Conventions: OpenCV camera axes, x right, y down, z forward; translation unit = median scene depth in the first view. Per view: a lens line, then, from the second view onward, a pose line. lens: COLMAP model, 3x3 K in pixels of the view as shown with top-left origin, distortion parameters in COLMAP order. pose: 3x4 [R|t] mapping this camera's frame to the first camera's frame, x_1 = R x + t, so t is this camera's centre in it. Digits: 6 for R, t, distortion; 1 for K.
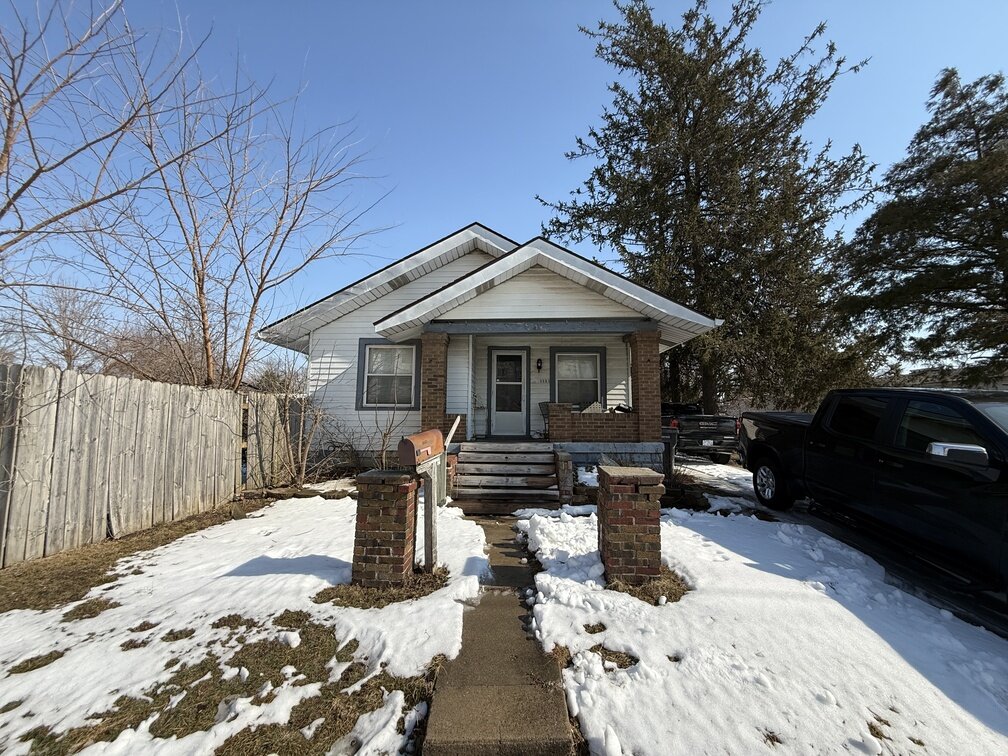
lens RADIAL K [[400.7, 0, 503.7], [0, 400.7, 380.7], [0, 0, 1]] dist [0.001244, 0.000383]
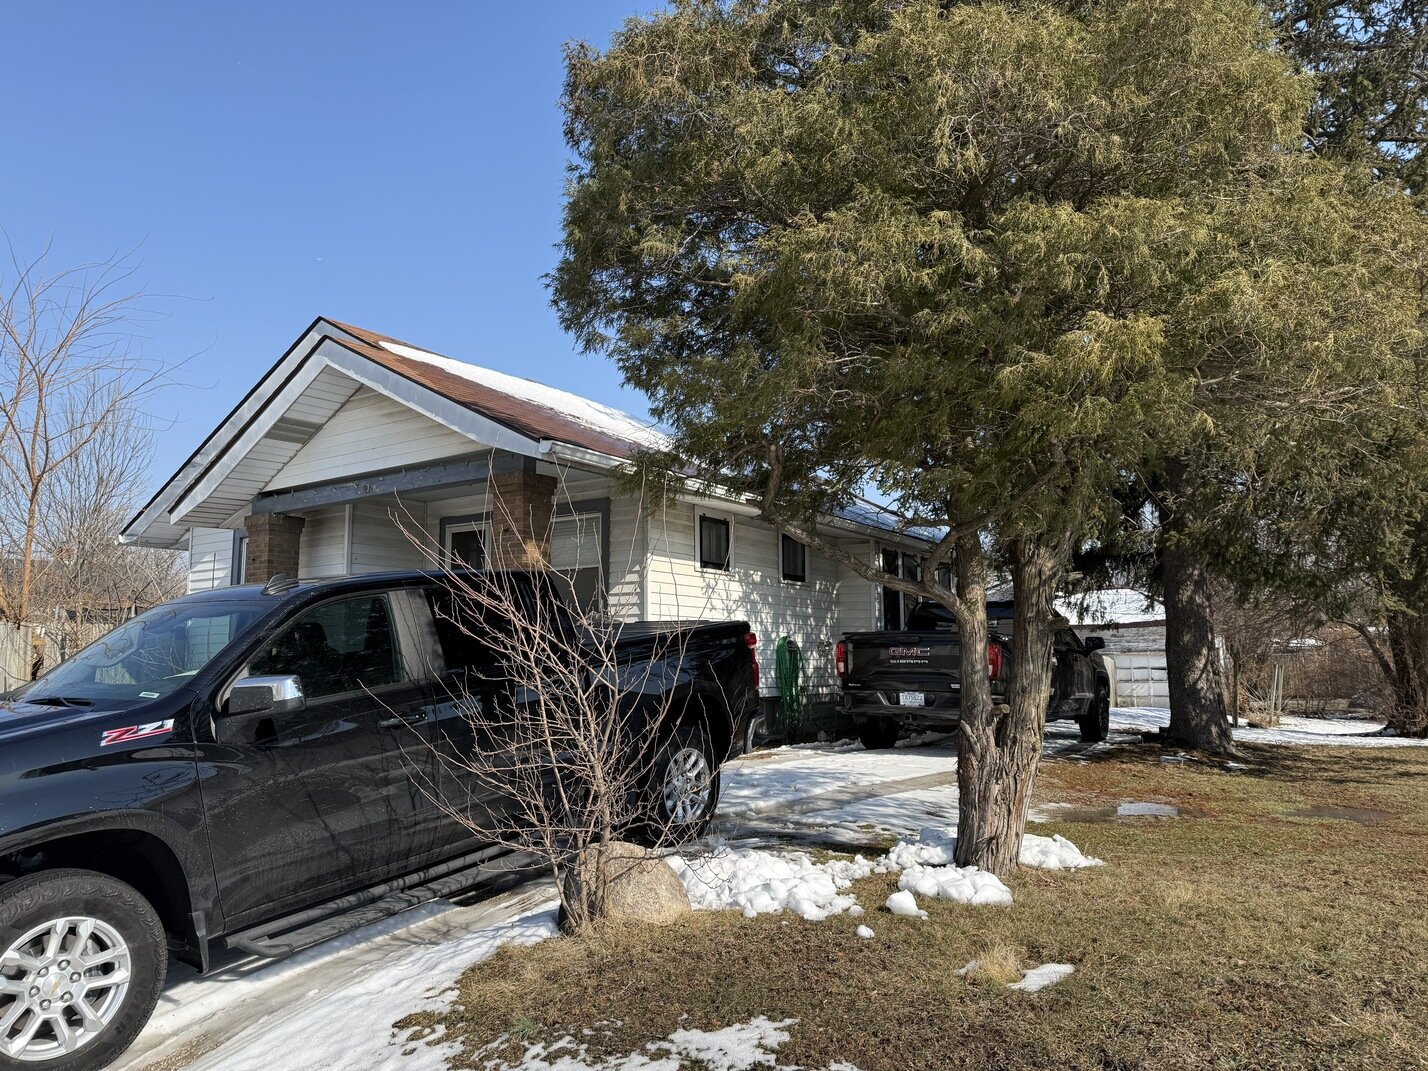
lens RADIAL K [[998.8, 0, 713.9], [0, 998.8, 534.7], [0, 0, 1]] dist [0.001448, 0.000096]
pose [[0.858402, -0.082708, -0.506266, 1.202274], [0.065862, 0.996518, -0.051127, 0.037782], [0.508732, 0.010544, 0.860861, 0.026969]]
